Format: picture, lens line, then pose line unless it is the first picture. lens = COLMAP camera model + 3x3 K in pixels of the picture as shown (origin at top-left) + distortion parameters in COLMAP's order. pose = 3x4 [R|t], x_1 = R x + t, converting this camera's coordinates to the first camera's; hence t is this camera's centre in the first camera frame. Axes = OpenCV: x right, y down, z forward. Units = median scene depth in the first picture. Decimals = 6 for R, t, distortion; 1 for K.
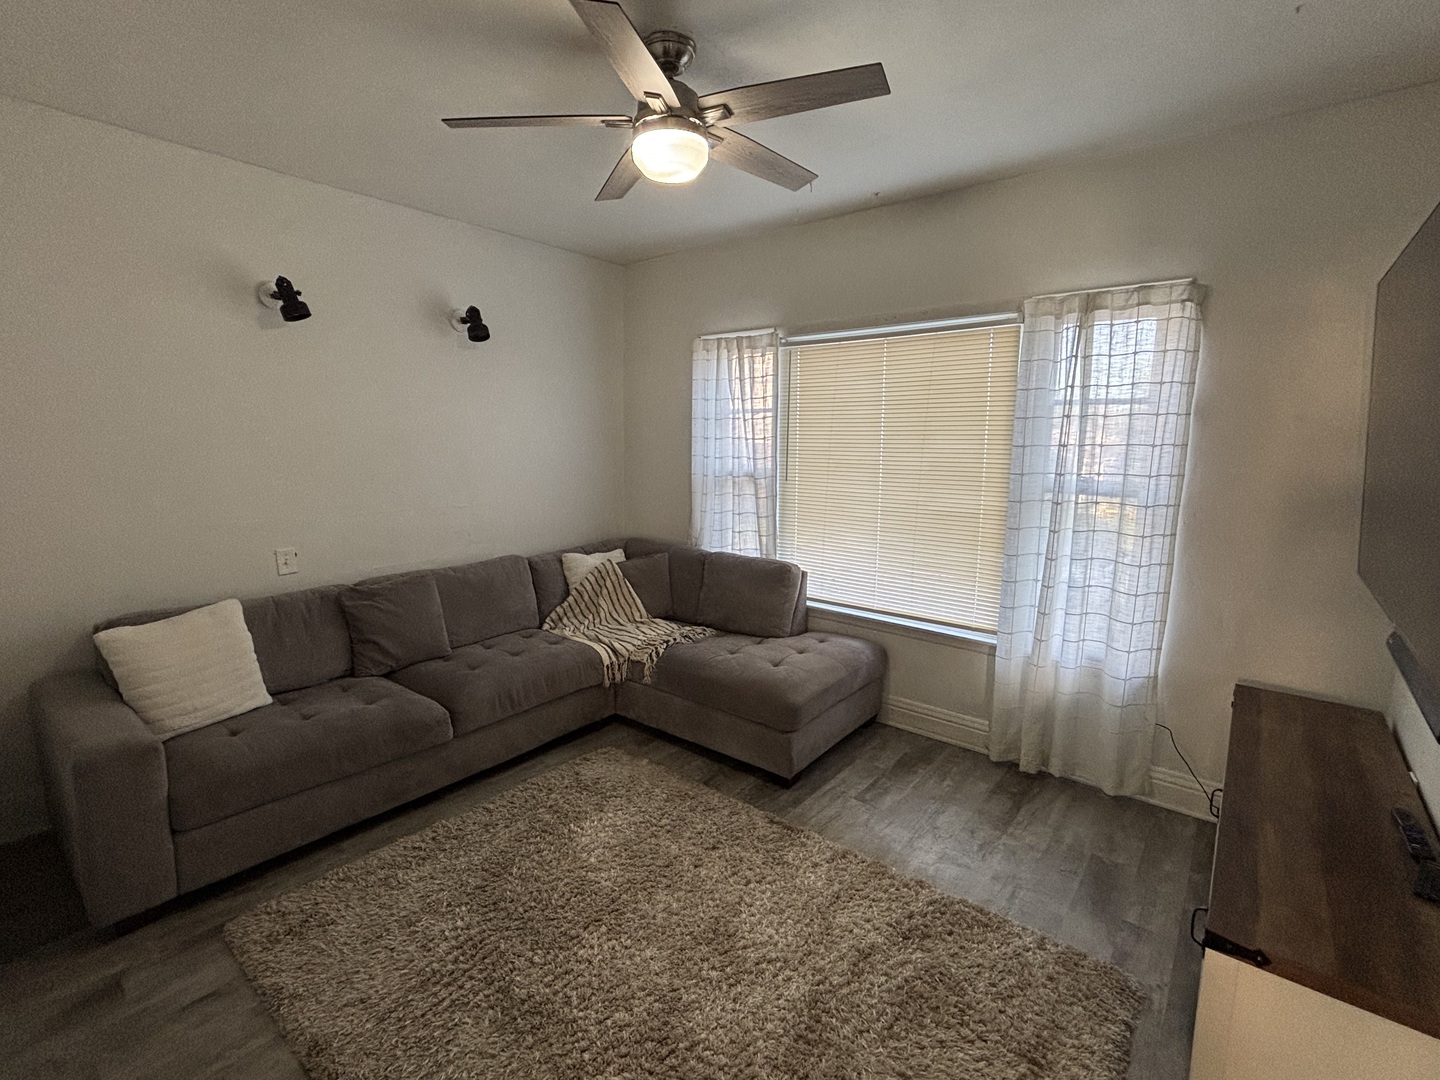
lens RADIAL K [[658.7, 0, 716.4], [0, 658.7, 537.6], [0, 0, 1]] dist [0.001820, 0.000030]
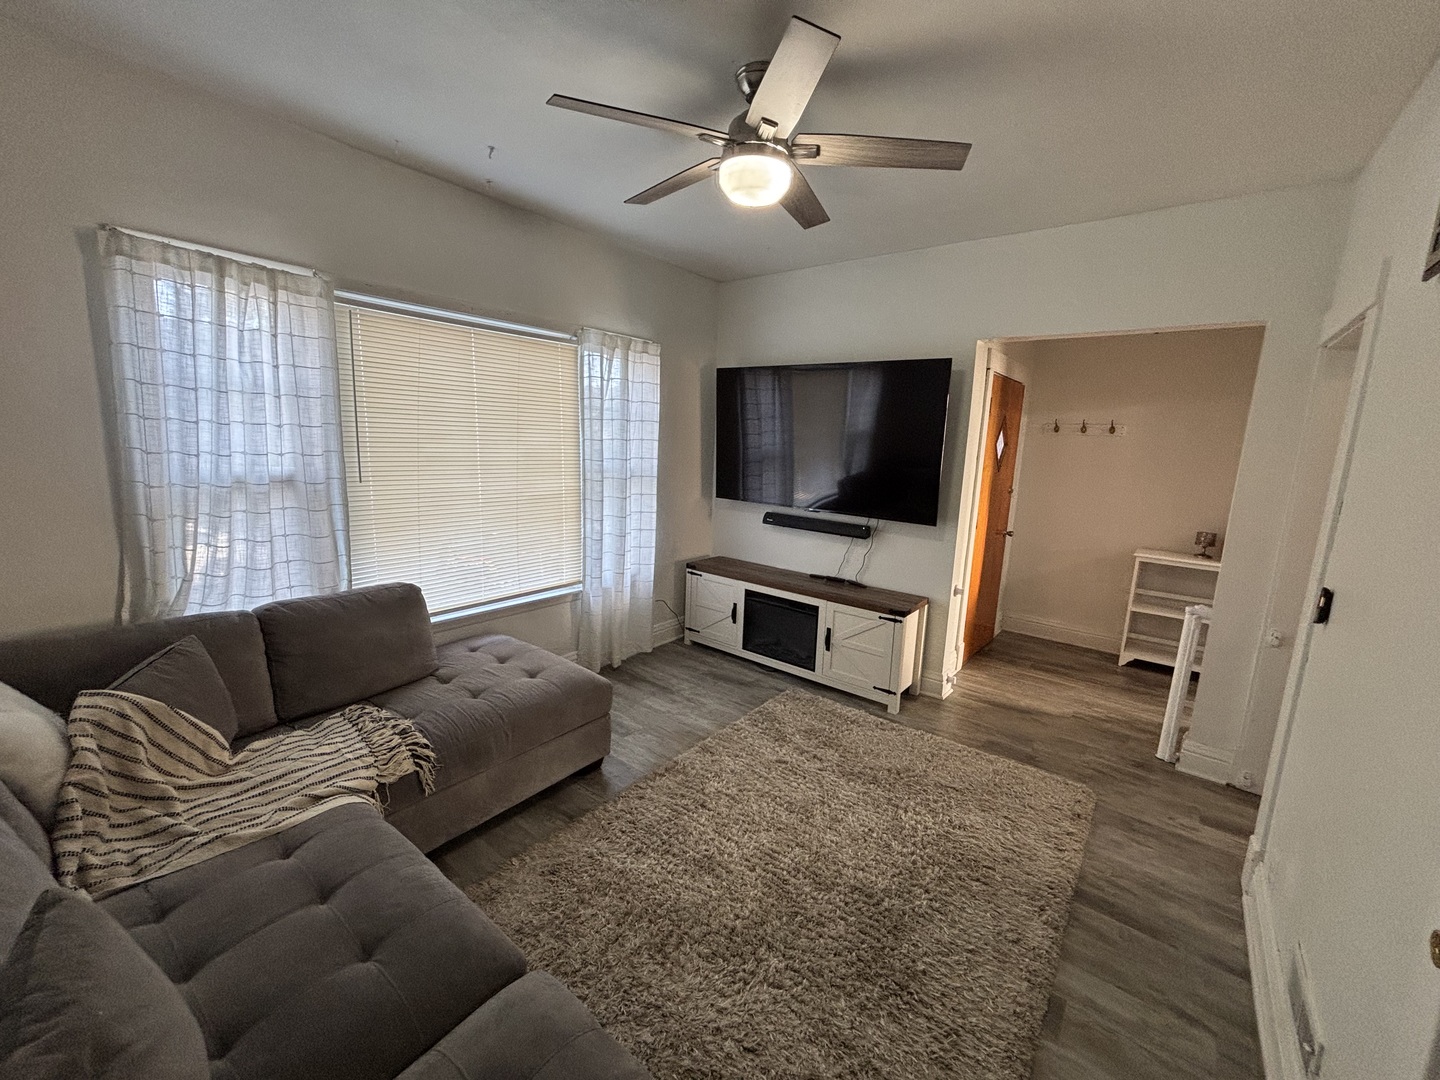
lens RADIAL K [[580.6, 0, 716.6], [0, 580.6, 533.8], [0, 0, 1]] dist [0.002594, 0.000418]
pose [[-0.024797, -0.174721, 0.984306, -0.622601], [0.113167, 0.977789, 0.176415, -0.108103], [-0.993266, 0.115766, -0.004474, 0.638278]]
